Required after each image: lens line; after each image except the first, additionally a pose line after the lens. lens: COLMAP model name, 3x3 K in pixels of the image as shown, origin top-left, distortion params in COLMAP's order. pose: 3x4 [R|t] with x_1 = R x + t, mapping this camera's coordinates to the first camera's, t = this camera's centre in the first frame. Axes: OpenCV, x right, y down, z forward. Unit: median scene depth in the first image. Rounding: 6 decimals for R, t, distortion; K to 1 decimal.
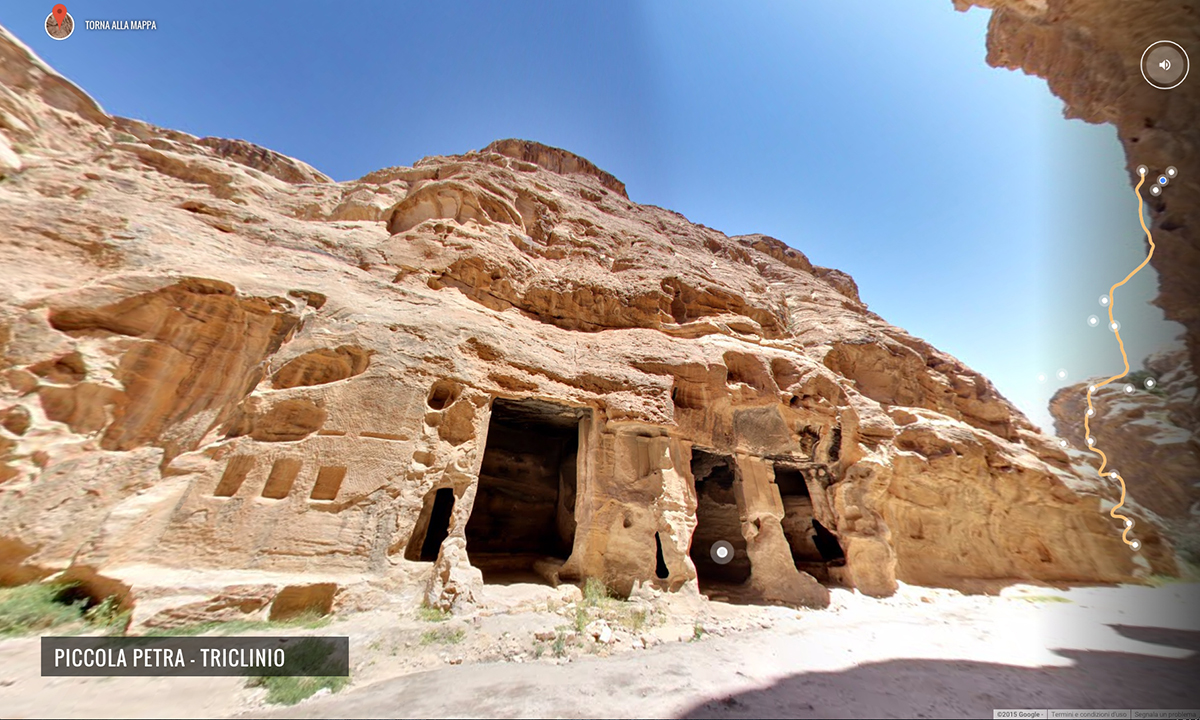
lens RADIAL K [[340.8, 0, 591.8], [0, 340.8, 359.9], [0, 0, 1]] dist [0.006822, -0.000021]
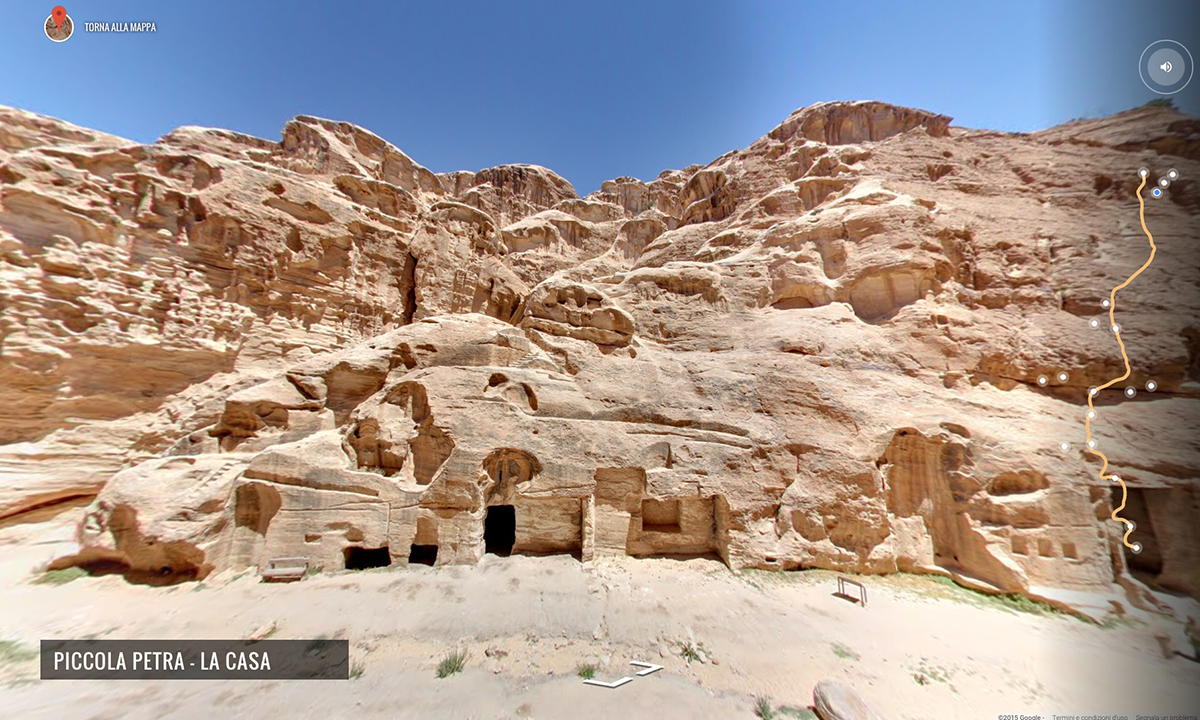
lens RADIAL K [[340.8, 0, 591.8], [0, 340.8, 359.9], [0, 0, 1]] dist [0.006822, -0.000021]
pose [[0.929774, -0.055227, -0.363964, -1.324517], [0.159607, 0.951401, 0.263365, -0.888585], [0.331731, -0.302962, 0.893403, -0.752030]]
